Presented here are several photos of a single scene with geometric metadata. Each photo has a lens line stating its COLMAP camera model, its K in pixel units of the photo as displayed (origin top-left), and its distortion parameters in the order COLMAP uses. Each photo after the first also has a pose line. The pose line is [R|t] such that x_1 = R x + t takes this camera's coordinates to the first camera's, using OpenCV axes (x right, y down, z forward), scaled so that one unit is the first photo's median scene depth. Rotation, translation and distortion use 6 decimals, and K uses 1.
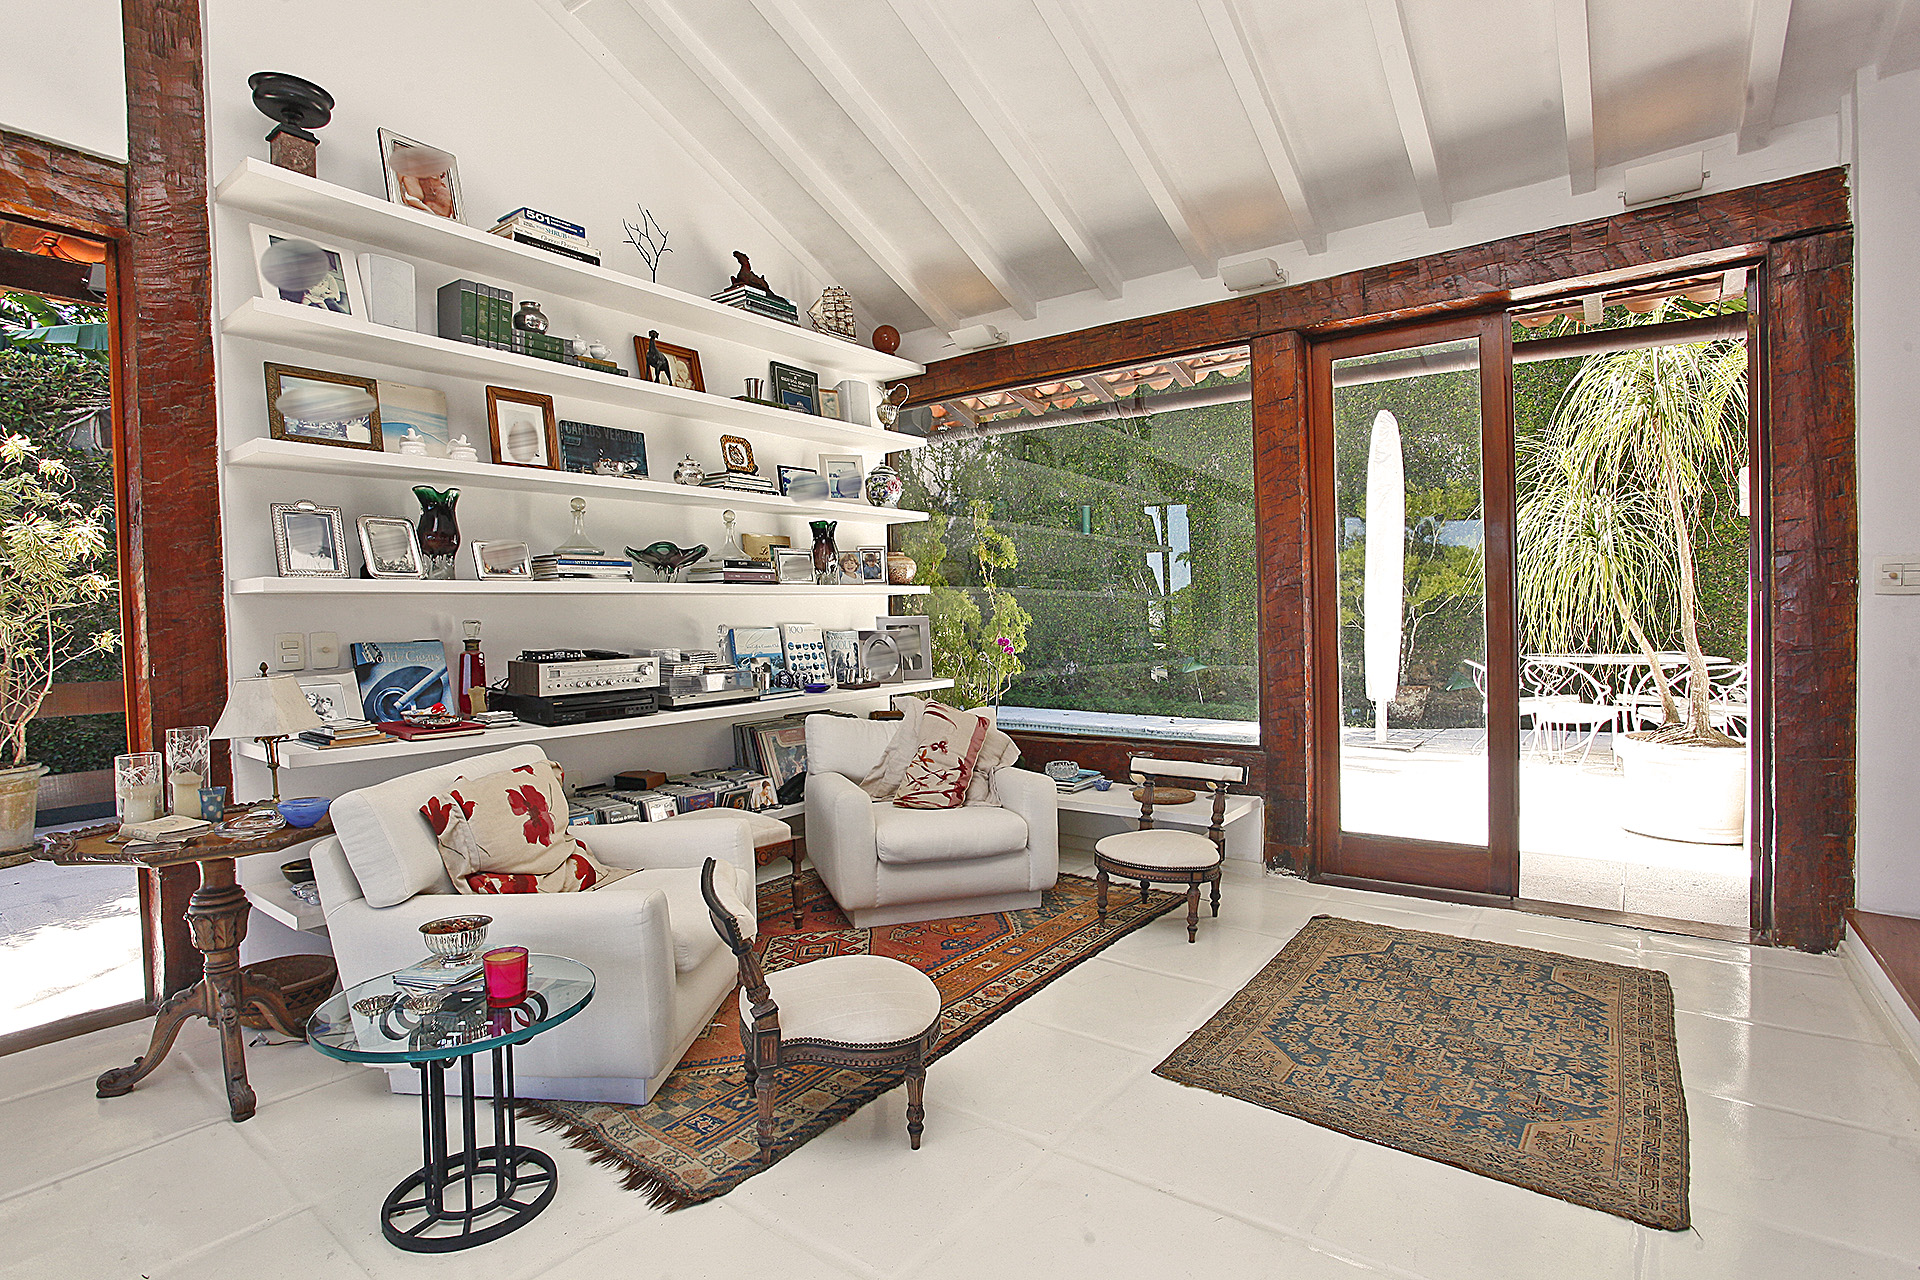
lens RADIAL K [[928.0, 0, 952.7], [0, 928.0, 652.3], [0, 0, 1]] dist [-0.058938, 0.017625]
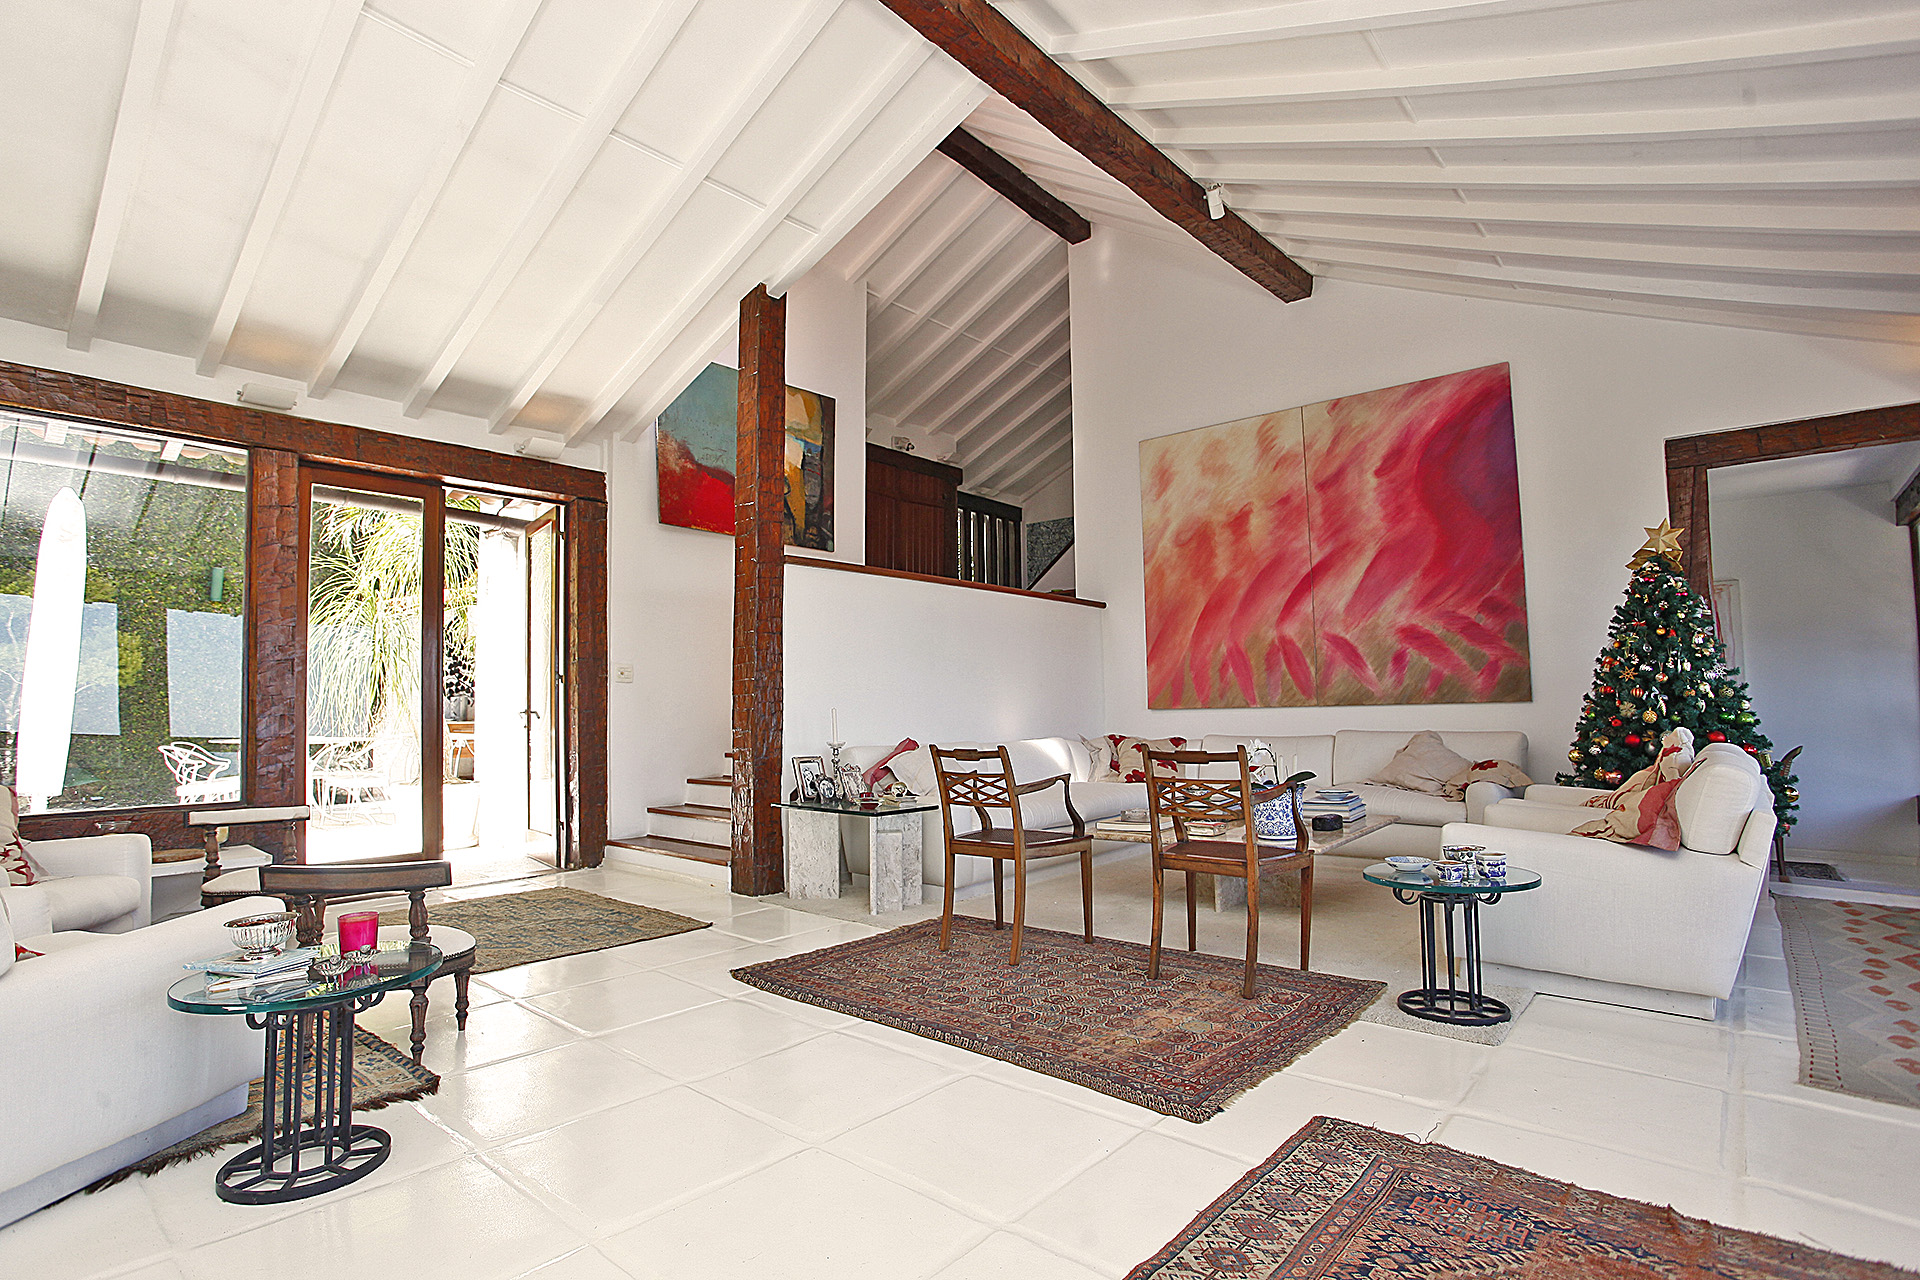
lens RADIAL K [[928.0, 0, 958.4], [0, 928.0, 638.9], [0, 0, 1]] dist [-0.058938, 0.017625]
pose [[0.057677, 0.090630, 0.994213, -0.826216], [0.056186, 0.993998, -0.093870, 0.066348], [-0.996753, 0.061275, 0.052239, 0.069928]]
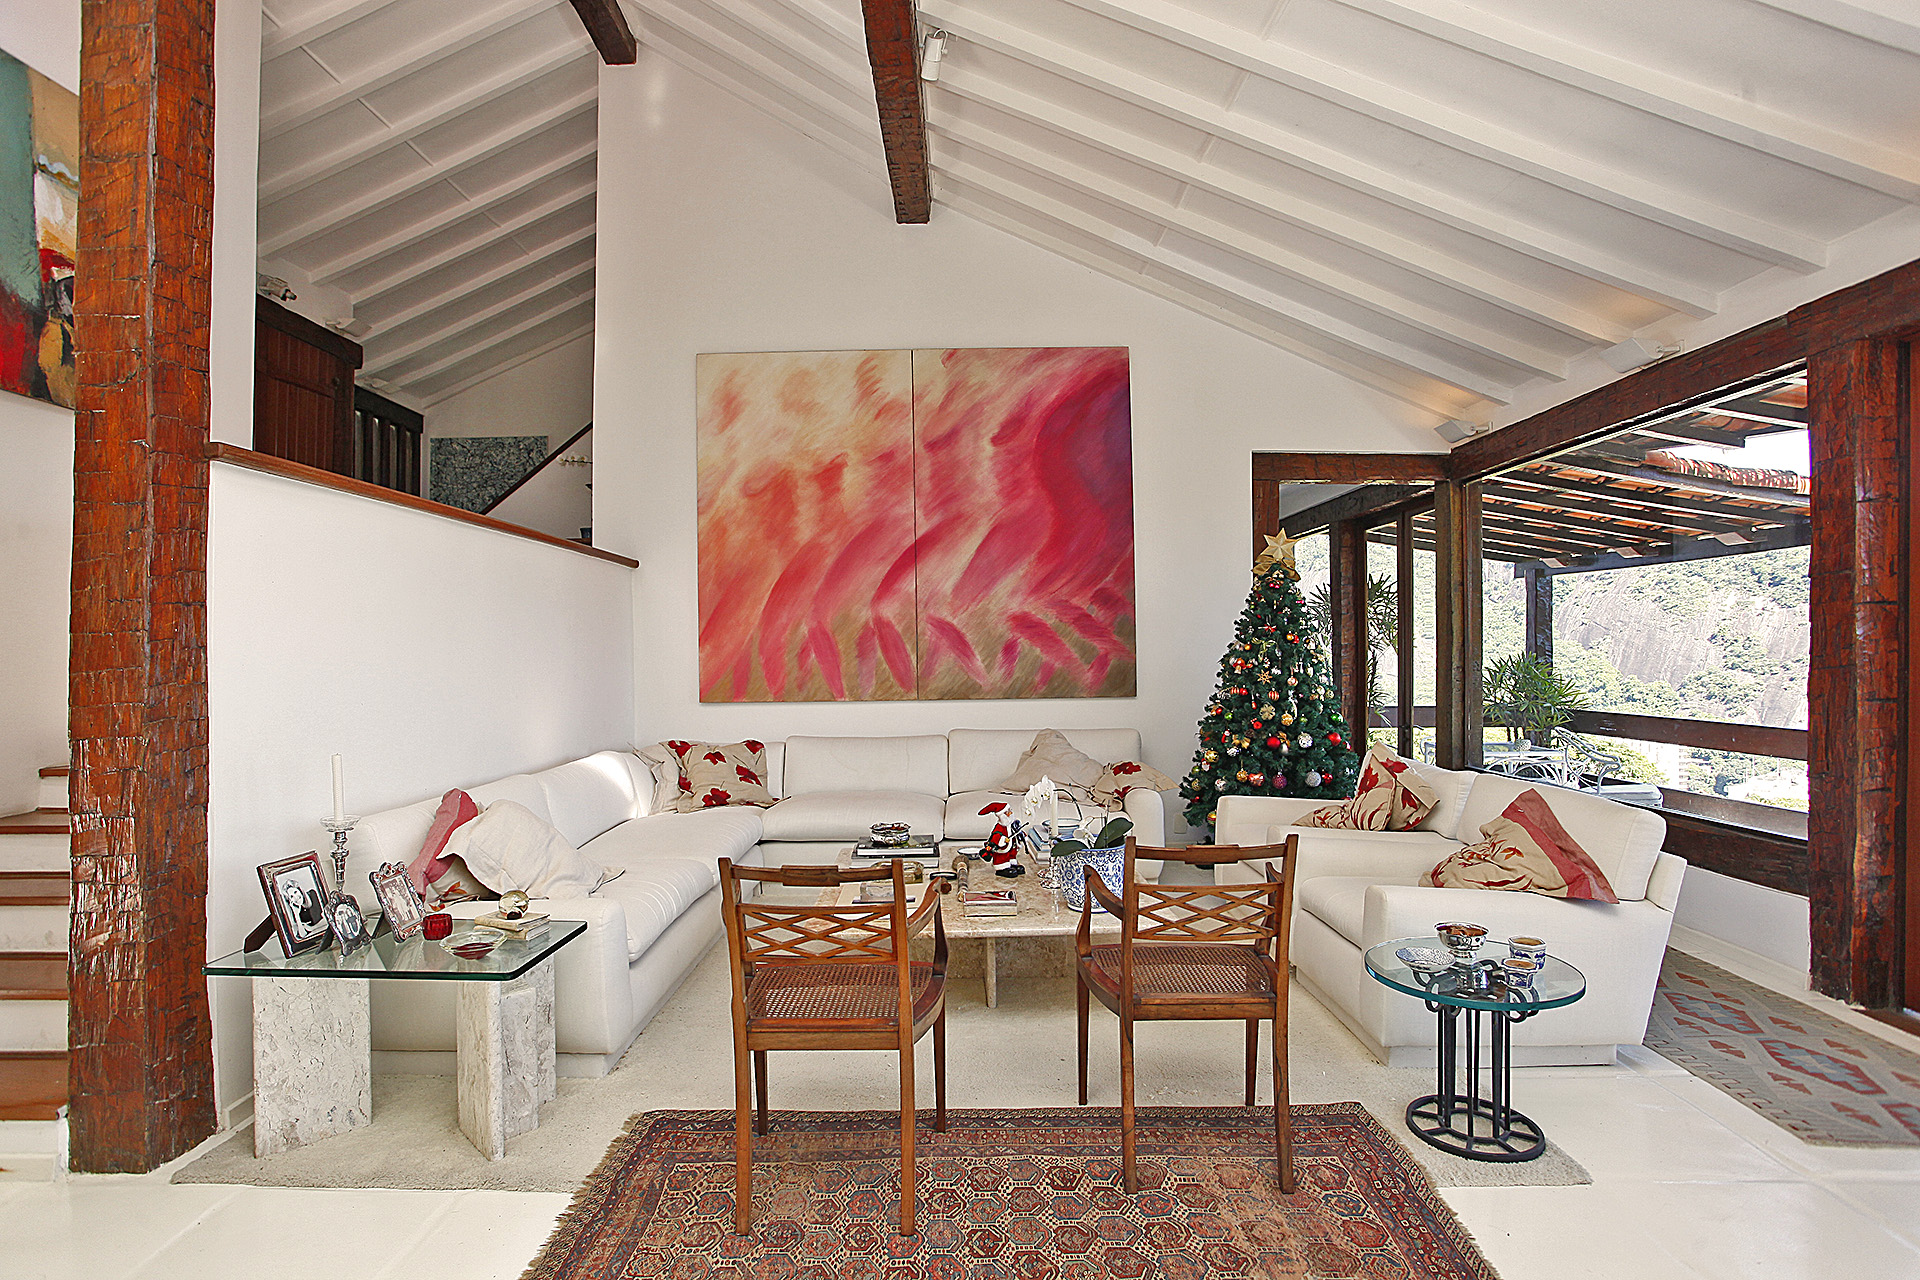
lens RADIAL K [[928.0, 0, 940.4], [0, 928.0, 646.2], [0, 0, 1]] dist [-0.058938, 0.017625]
pose [[-0.594523, 0.024960, 0.803691, -0.278060], [0.054883, 0.998447, 0.009591, -0.037560], [-0.802204, 0.049811, -0.594969, 0.378376]]
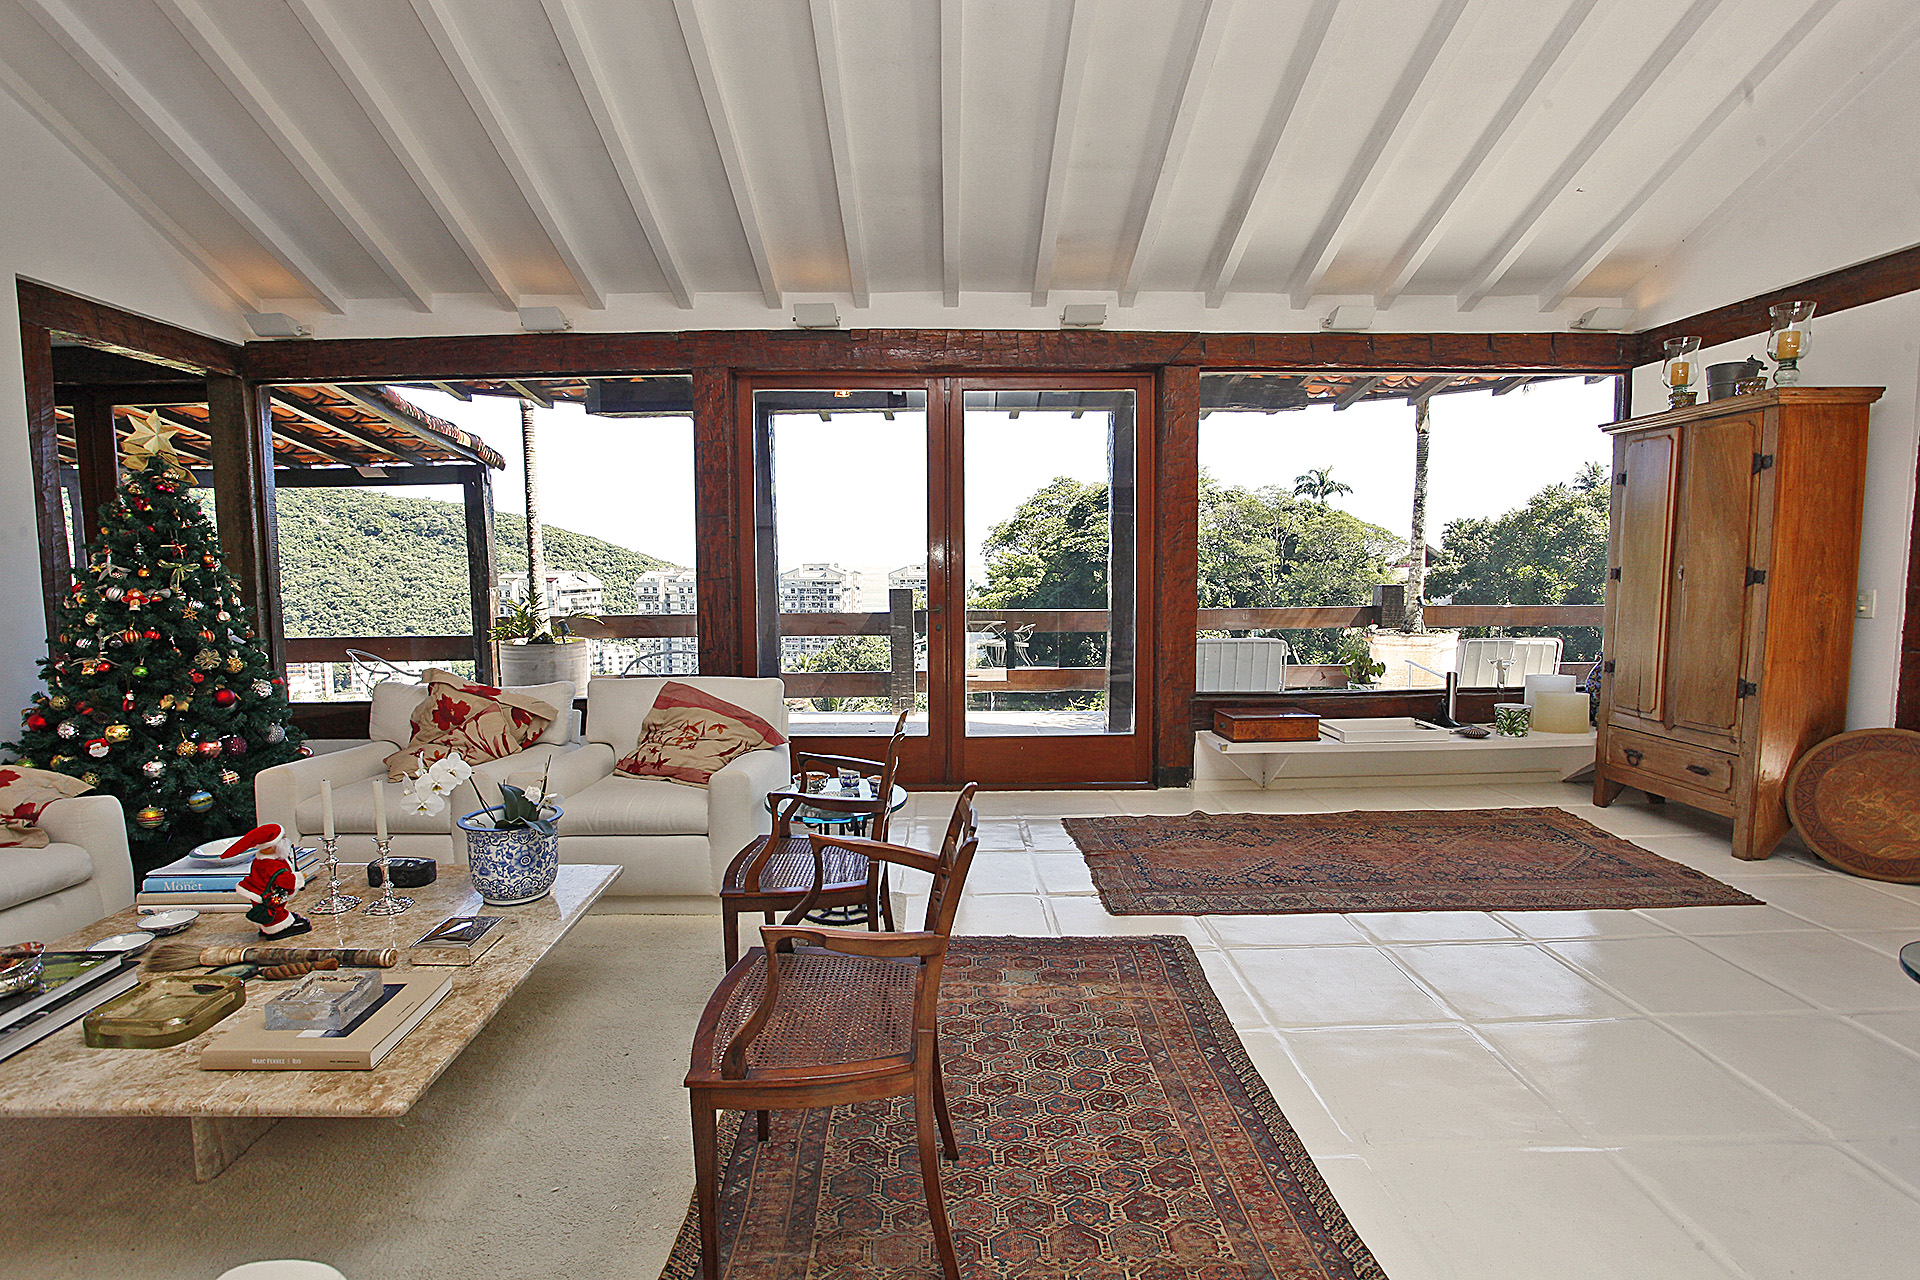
lens RADIAL K [[928.0, 0, 957.3], [0, 928.0, 652.5], [0, 0, 1]] dist [-0.058938, 0.017625]
pose [[-0.785179, 0.086593, -0.613185, 0.489924], [-0.007469, 0.988779, 0.149198, -0.063418], [0.619224, 0.121727, -0.775722, 0.477946]]
